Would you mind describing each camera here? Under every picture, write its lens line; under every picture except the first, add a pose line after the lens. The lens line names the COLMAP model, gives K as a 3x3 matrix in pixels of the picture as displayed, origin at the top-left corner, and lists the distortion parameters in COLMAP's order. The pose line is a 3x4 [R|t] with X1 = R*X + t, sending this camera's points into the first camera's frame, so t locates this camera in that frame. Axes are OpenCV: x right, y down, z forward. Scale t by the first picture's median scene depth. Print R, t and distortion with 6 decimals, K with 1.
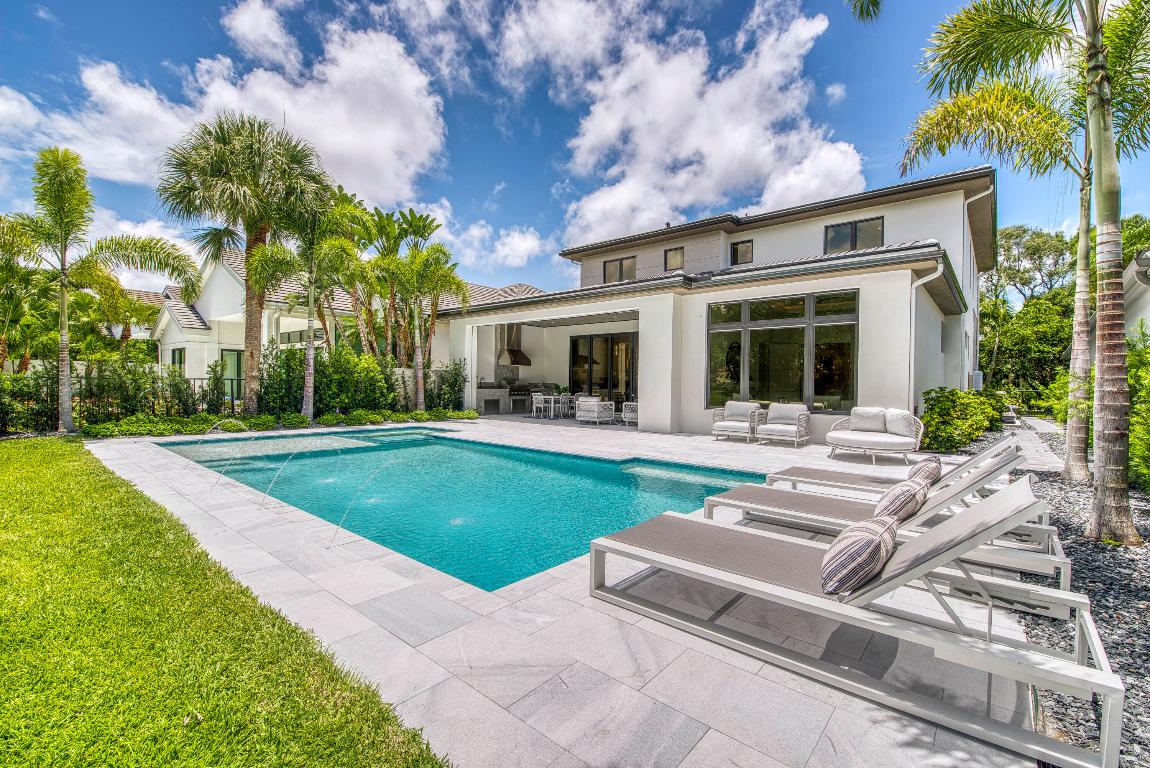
lens RADIAL K [[496.1, 0, 592.1], [0, 496.1, 385.0], [0, 0, 1]] dist [-0.005866, -0.007329]
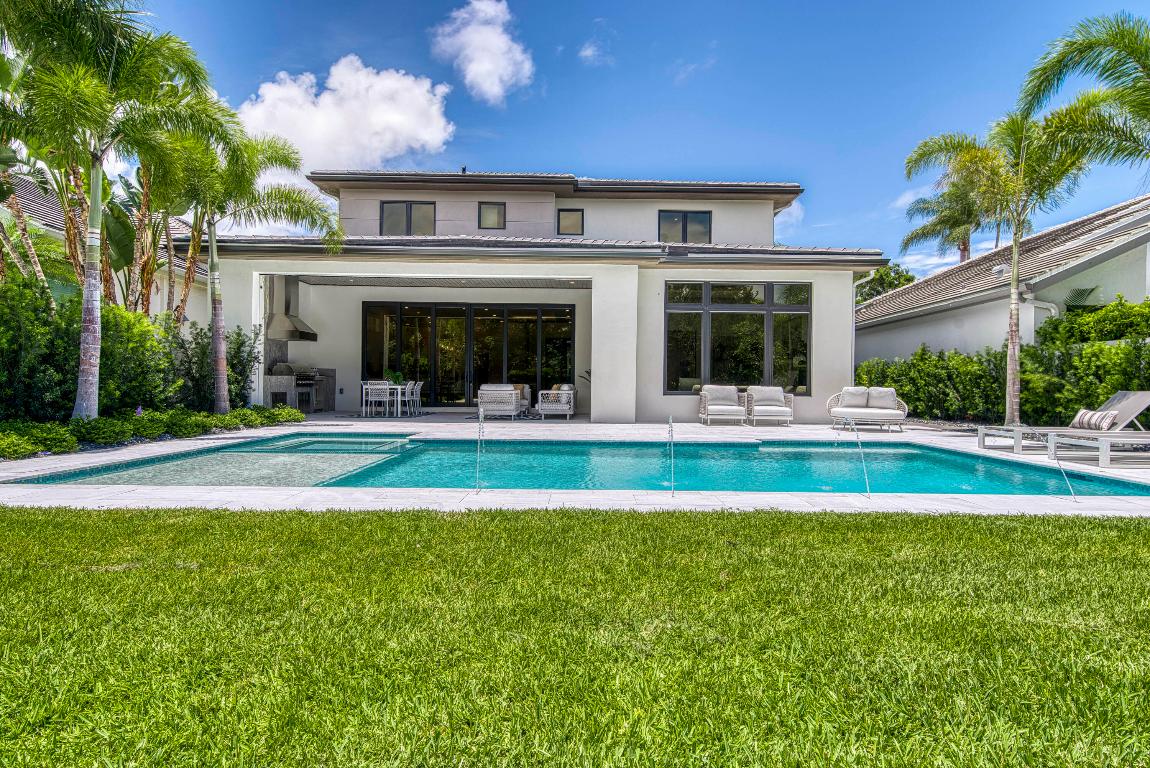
lens RADIAL K [[628.0, 0, 582.3], [0, 628.0, 385.3], [0, 0, 1]] dist [0.002967, 0.000420]
pose [[0.762108, -0.007843, 0.647403, -0.601324], [0.000920, 0.999939, 0.011031, 0.016726], [-0.647450, -0.007811, 0.762068, 0.193548]]
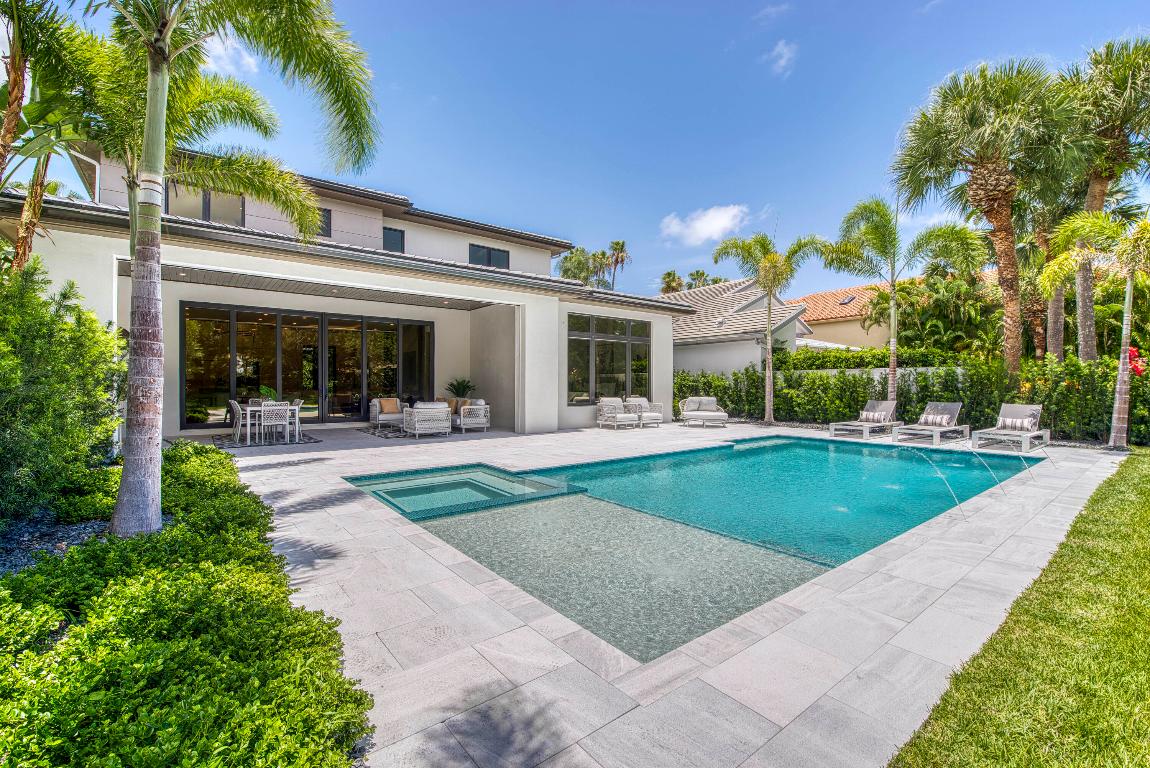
lens RADIAL K [[496.1, 0, 576.7], [0, 496.1, 381.5], [0, 0, 1]] dist [-0.005866, -0.007329]
pose [[0.202474, -0.009985, 0.979237, -0.803834], [0.001047, 0.999950, 0.009979, -0.017217], [-0.979287, -0.000995, 0.202474, 0.706524]]
